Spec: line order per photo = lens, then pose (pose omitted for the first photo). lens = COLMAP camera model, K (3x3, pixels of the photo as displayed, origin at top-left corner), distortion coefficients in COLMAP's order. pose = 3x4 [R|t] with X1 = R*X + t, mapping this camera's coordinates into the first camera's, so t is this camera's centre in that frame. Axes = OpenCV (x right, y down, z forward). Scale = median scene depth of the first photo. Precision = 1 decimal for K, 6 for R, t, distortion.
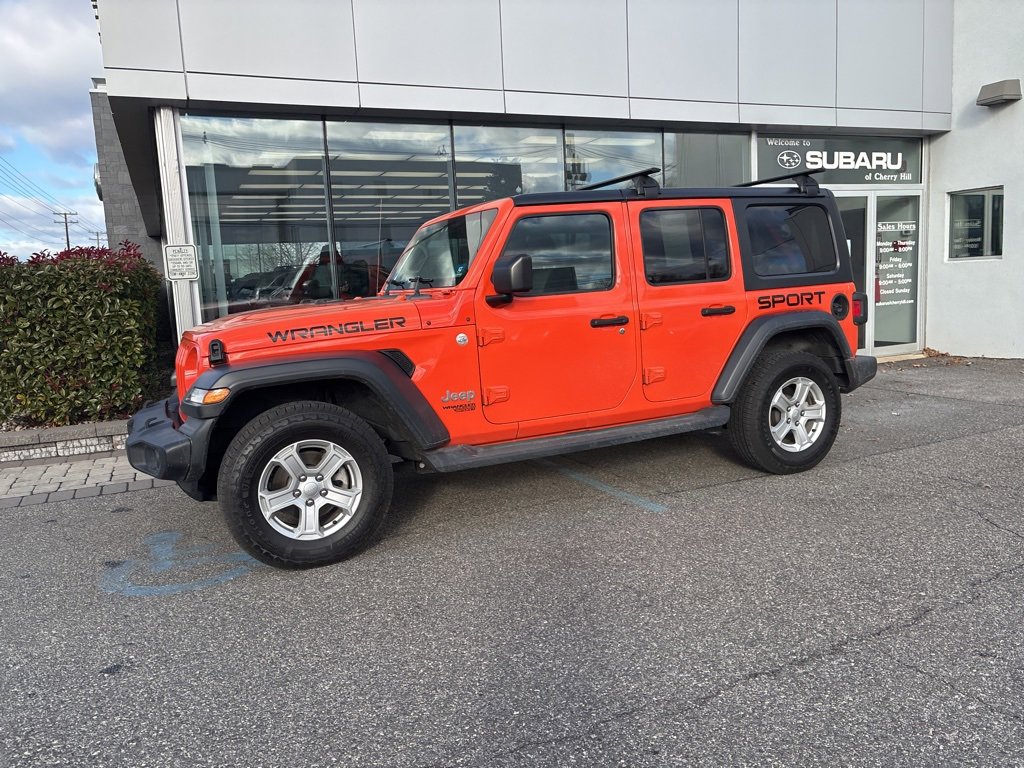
lens RADIAL K [[775.4, 0, 507.1], [0, 775.4, 397.2], [0, 0, 1]] dist [0.028937, -0.009342]
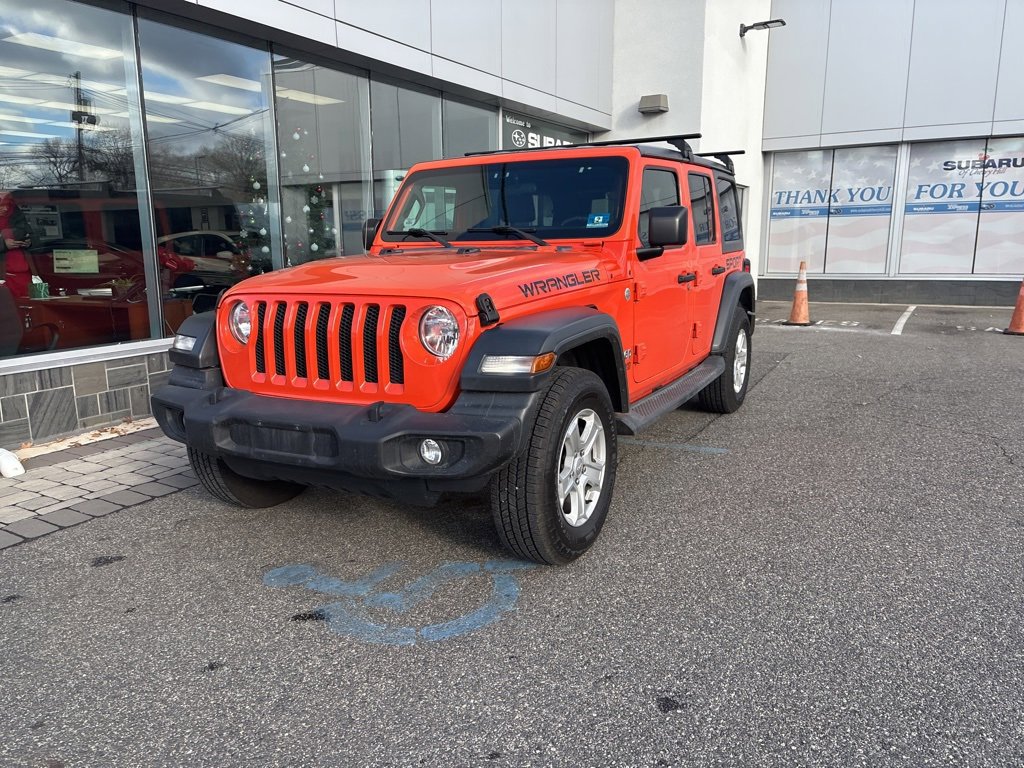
lens RADIAL K [[775.4, 0, 507.1], [0, 775.4, 397.2], [0, 0, 1]] dist [0.028937, -0.009342]
pose [[0.800676, -0.083543, 0.593245, -0.654477], [0.065456, 0.996500, 0.051987, -0.007337], [-0.595512, -0.002793, 0.803342, 0.284813]]
